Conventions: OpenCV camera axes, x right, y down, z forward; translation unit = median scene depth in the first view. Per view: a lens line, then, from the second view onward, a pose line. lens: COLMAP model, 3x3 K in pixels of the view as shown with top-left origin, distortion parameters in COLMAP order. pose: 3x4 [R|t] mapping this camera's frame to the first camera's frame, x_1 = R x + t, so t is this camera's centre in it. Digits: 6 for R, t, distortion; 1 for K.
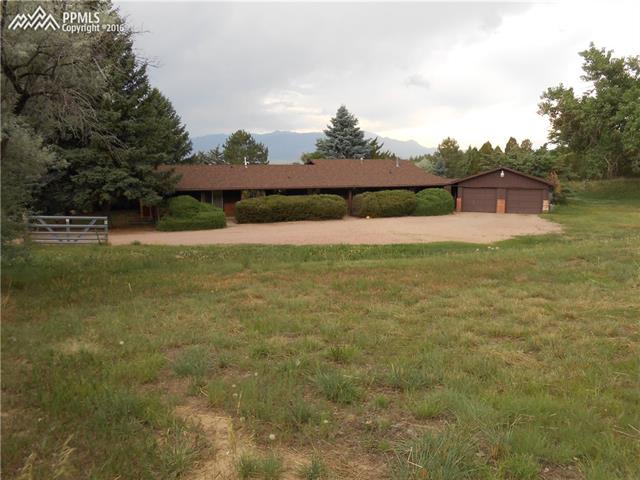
lens RADIAL K [[504.8, 0, 320.0], [0, 504.8, 240.0], [0, 0, 1]] dist [-0.024212, 0.010951]
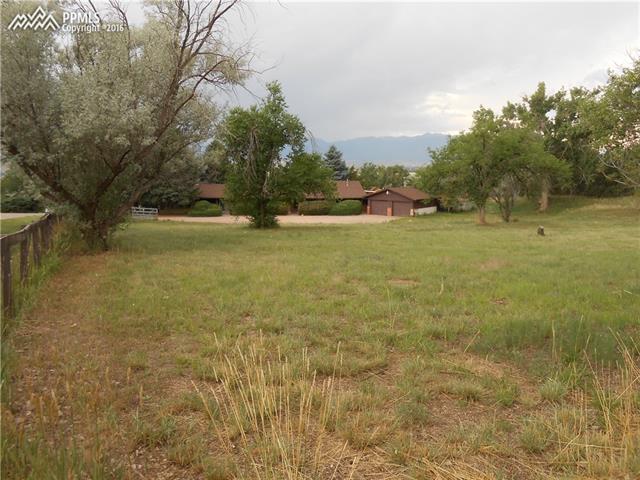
lens RADIAL K [[504.8, 0, 320.0], [0, 504.8, 240.0], [0, 0, 1]] dist [-0.024212, 0.010951]
pose [[0.954499, 0.052886, -0.293488, 0.804724], [-0.053581, 0.998547, 0.005675, 0.037434], [0.293362, 0.010309, 0.955946, -0.847944]]
